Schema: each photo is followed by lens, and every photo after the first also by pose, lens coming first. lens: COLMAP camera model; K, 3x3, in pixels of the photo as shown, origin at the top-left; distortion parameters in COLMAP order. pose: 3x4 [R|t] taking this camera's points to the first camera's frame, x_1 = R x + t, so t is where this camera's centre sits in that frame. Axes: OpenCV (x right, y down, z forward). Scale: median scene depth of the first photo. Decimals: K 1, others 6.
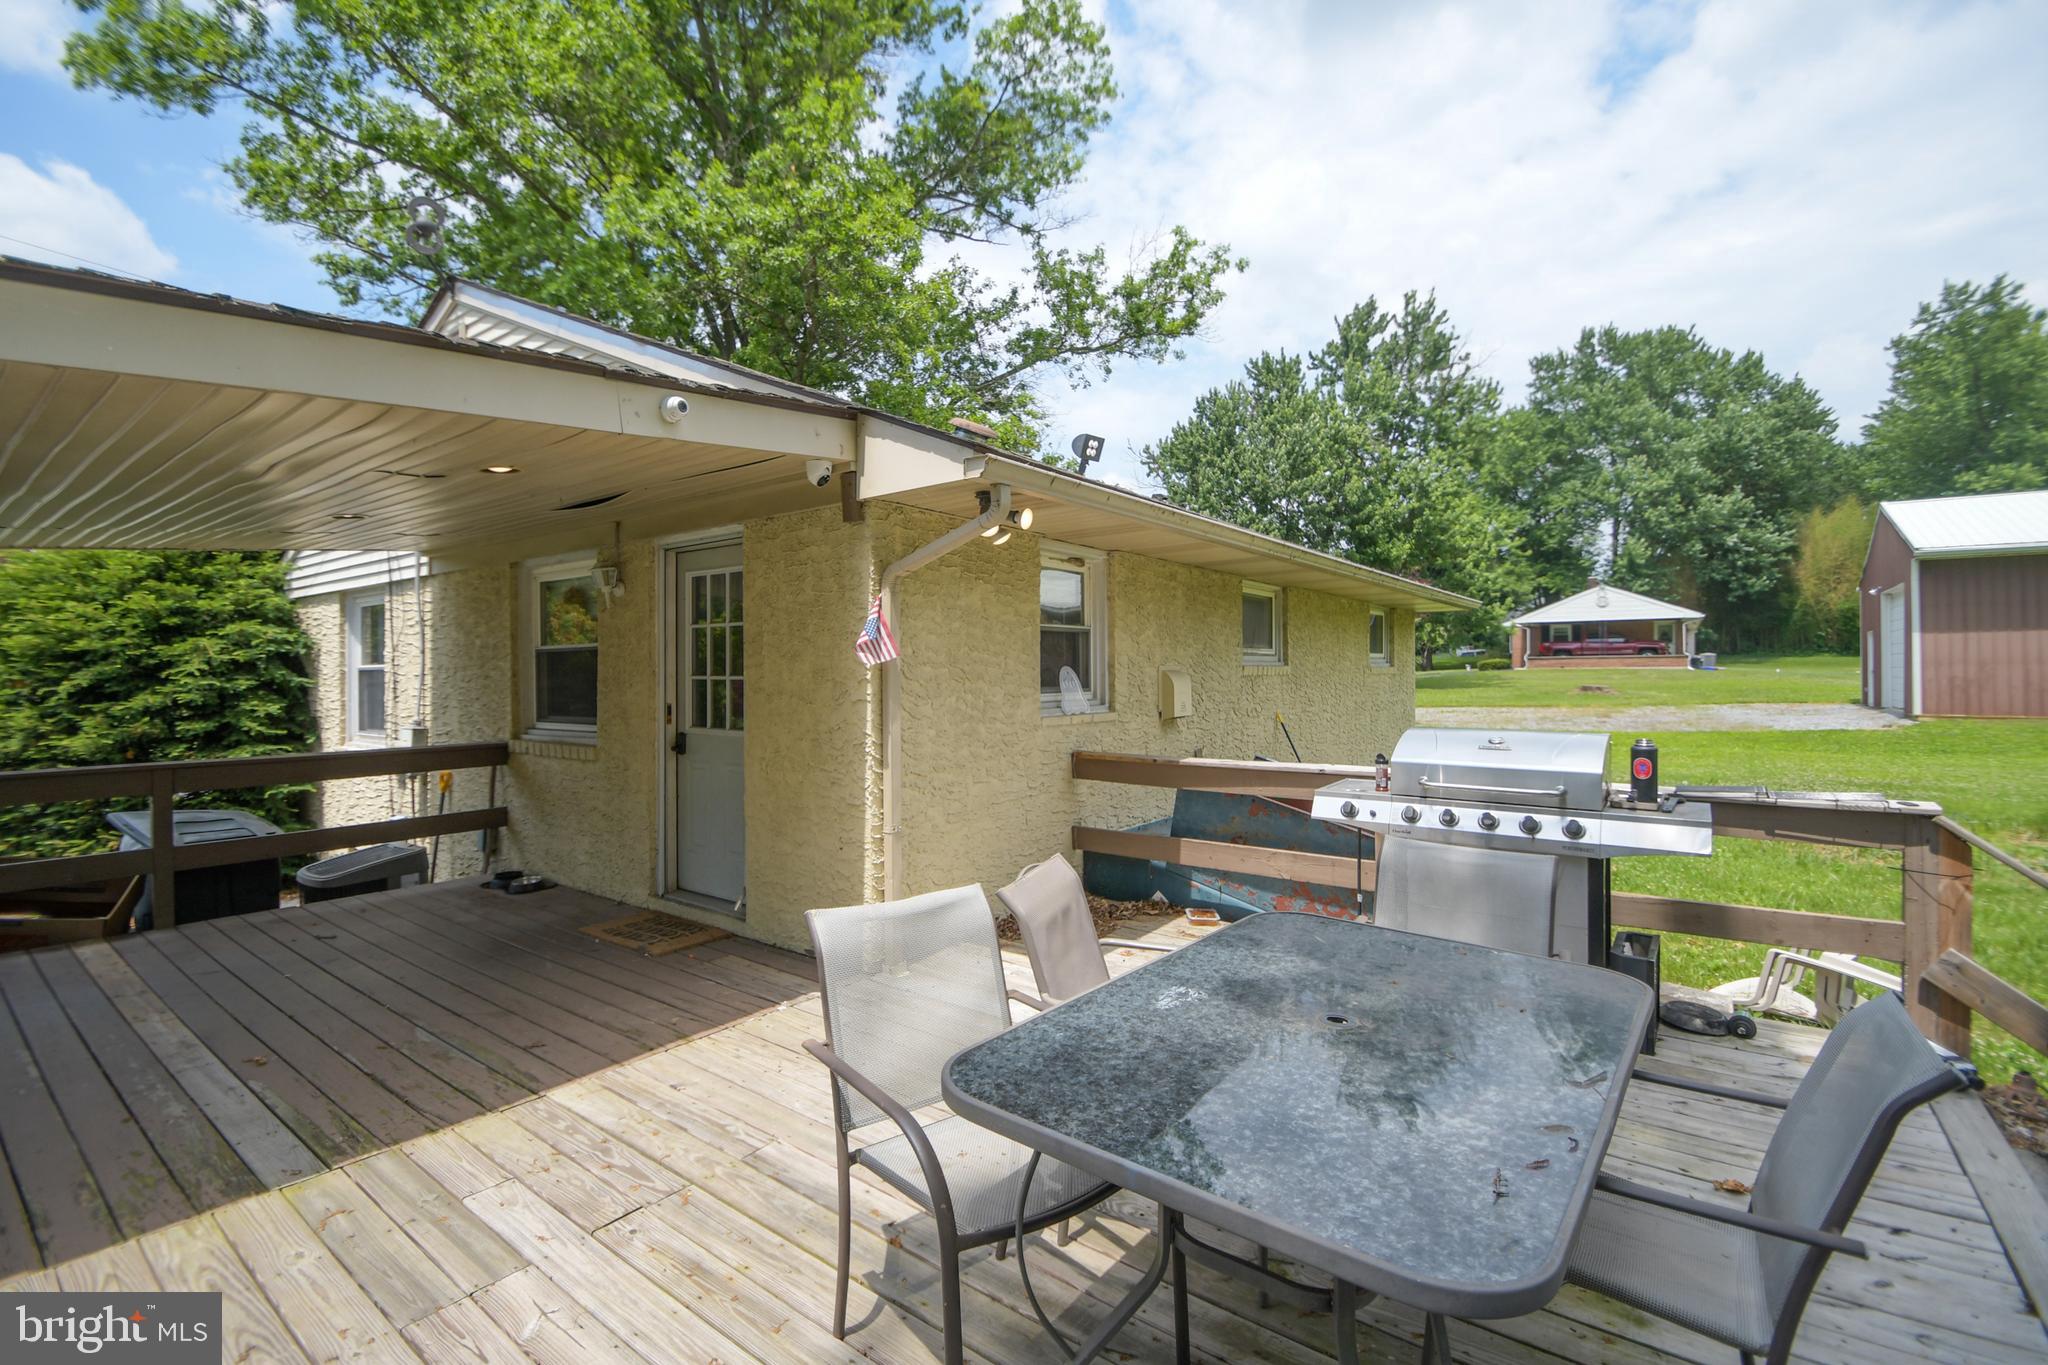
lens RADIAL K [[891.1, 0, 987.6], [0, 891.1, 677.1], [0, 0, 1]] dist [0.014023, -0.014185]
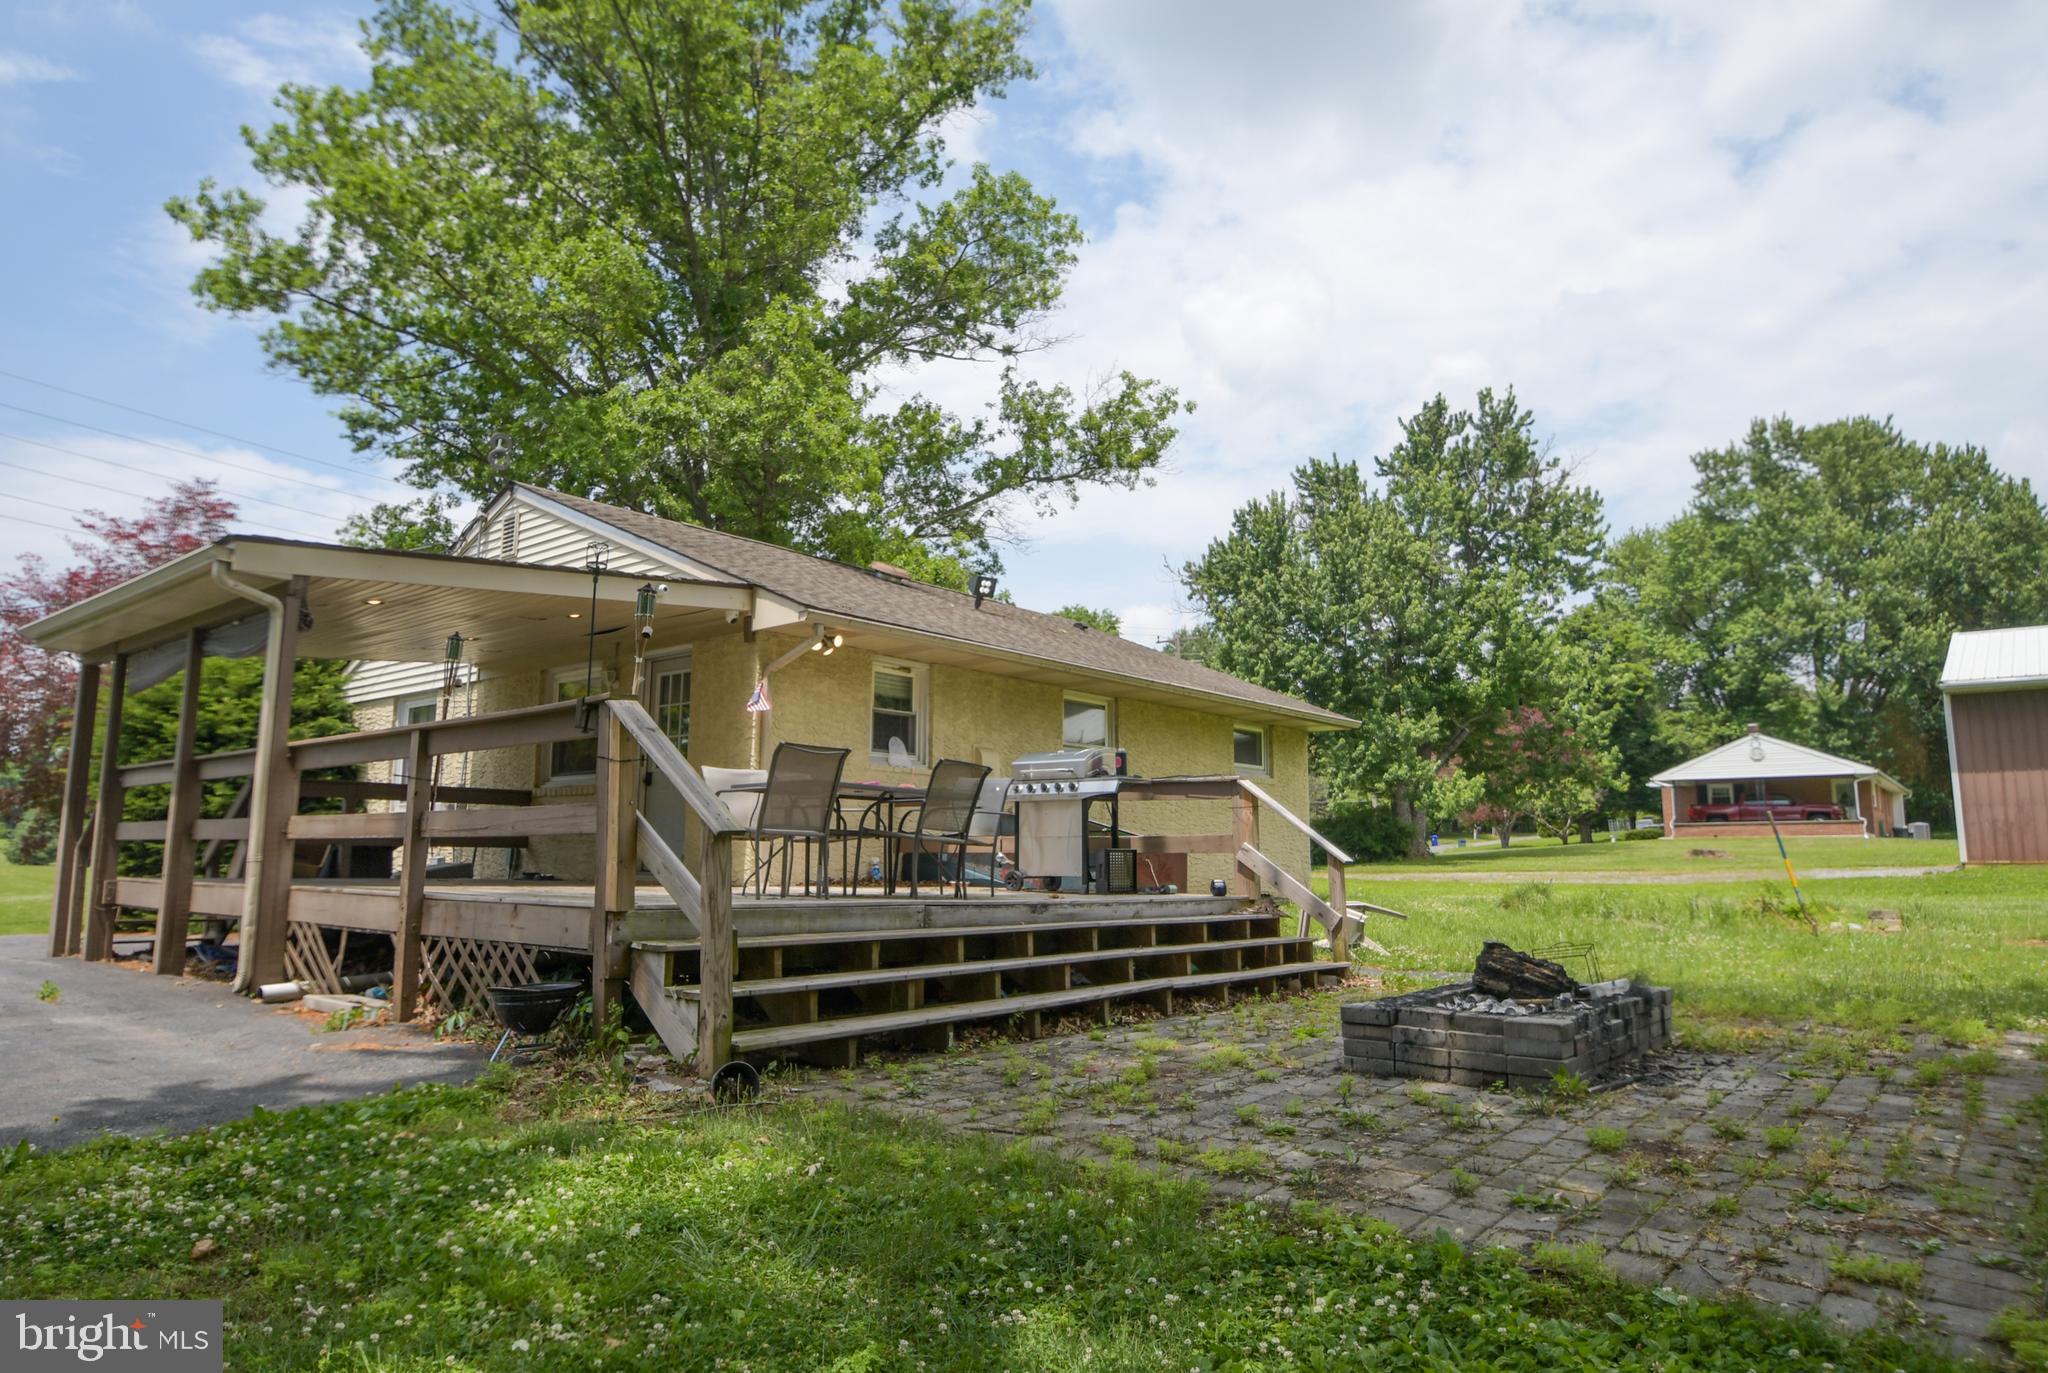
lens RADIAL K [[1285.8, 0, 984.6], [0, 1285.8, 662.0], [0, 0, 1]] dist [-0.045839, 0.000943]
pose [[0.998705, 0.004853, -0.050639, 0.105374], [-0.013191, 0.986097, -0.165648, 0.067460], [0.049131, 0.166101, 0.984884, -0.357092]]
